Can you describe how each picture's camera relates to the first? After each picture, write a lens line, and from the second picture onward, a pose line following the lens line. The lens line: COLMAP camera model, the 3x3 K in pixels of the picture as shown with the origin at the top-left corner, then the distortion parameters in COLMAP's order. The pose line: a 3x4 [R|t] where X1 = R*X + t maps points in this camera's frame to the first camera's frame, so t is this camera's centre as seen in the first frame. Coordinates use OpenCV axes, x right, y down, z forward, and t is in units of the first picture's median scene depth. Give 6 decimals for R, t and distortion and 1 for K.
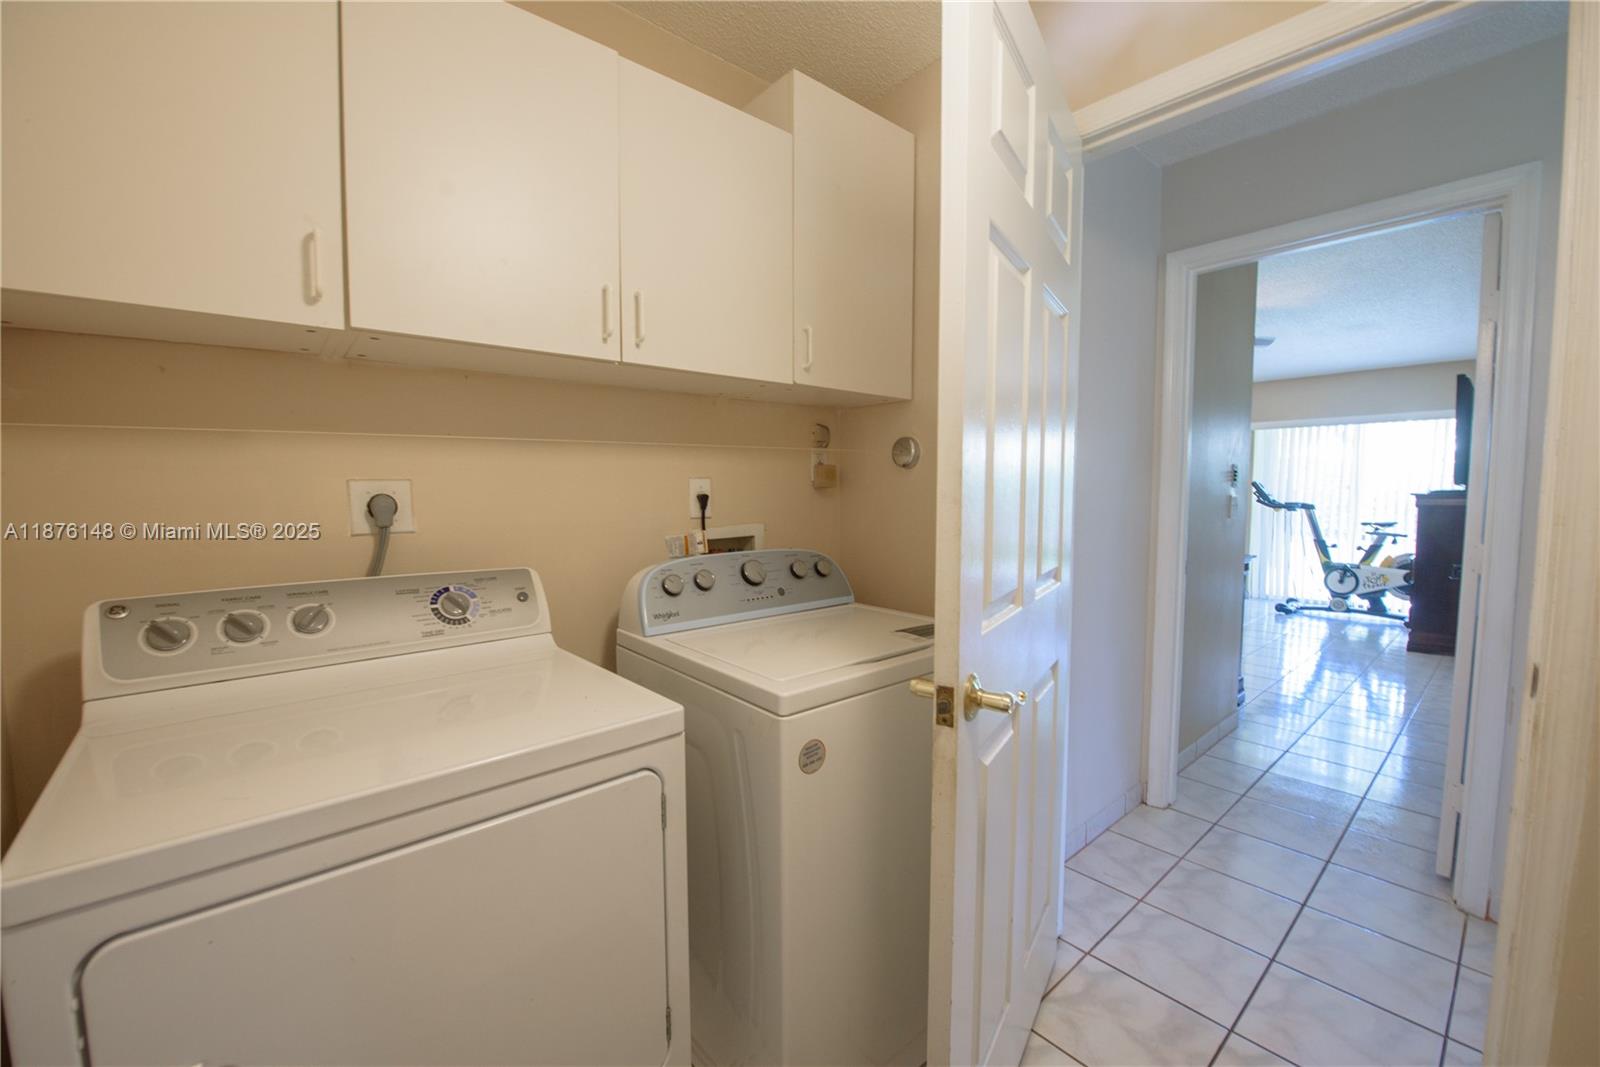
lens RADIAL K [[642.0, 0, 806.2], [0, 642.0, 530.3], [0, 0, 1]] dist [-0.002213, -0.007683]
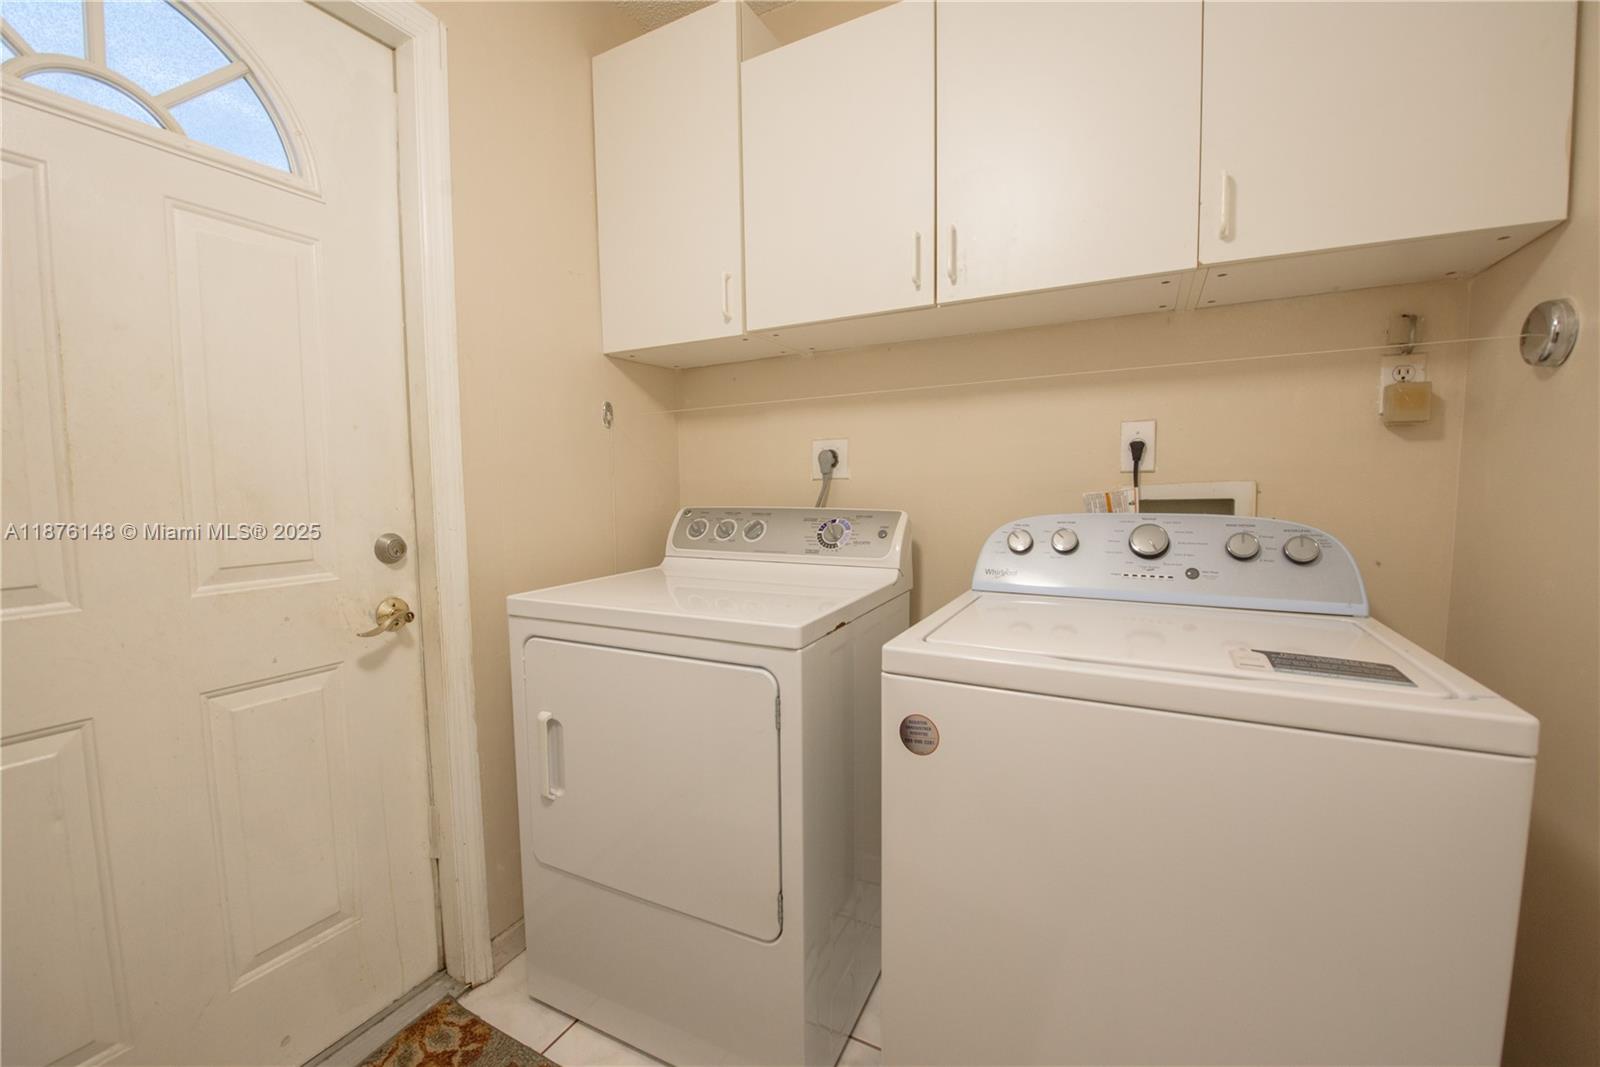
lens RADIAL K [[642.0, 0, 806.2], [0, 642.0, 530.3], [0, 0, 1]] dist [-0.002213, -0.007683]
pose [[0.366960, 0.066240, -0.927875, 0.575034], [-0.054166, 0.997291, 0.049774, 0.047634], [0.928658, 0.031994, 0.369554, 0.453137]]
